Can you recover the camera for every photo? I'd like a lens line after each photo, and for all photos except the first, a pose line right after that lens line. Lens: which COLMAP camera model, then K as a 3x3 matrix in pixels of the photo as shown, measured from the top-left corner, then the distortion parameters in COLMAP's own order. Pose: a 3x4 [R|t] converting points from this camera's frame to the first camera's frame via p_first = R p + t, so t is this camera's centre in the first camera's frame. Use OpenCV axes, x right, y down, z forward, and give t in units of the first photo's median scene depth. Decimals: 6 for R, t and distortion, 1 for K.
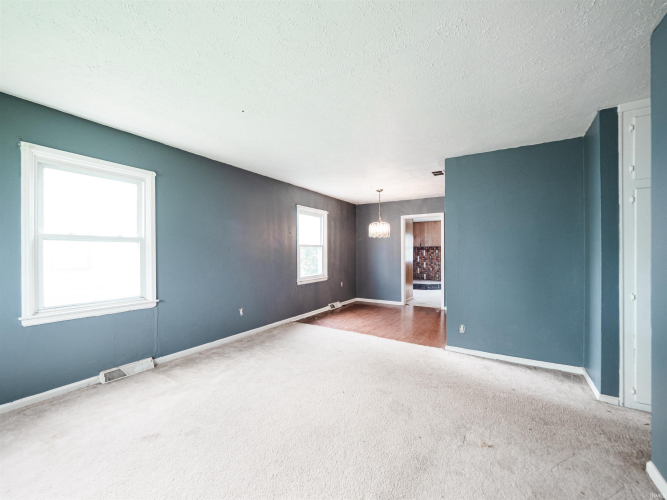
lens RADIAL K [[289.0, 0, 335.6], [0, 289.0, 253.2], [0, 0, 1]] dist [-0.001910, -0.001136]
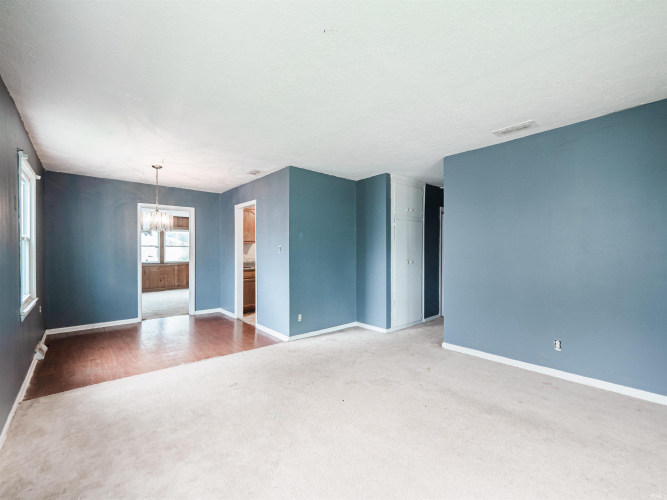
lens RADIAL K [[289.0, 0, 334.9], [0, 289.0, 250.3], [0, 0, 1]] dist [-0.001910, -0.001136]
pose [[0.289819, -0.000087, 0.957081, -0.630794], [0.004955, 0.999987, -0.001409, -0.004993], [-0.957069, 0.005150, 0.289816, 0.537605]]
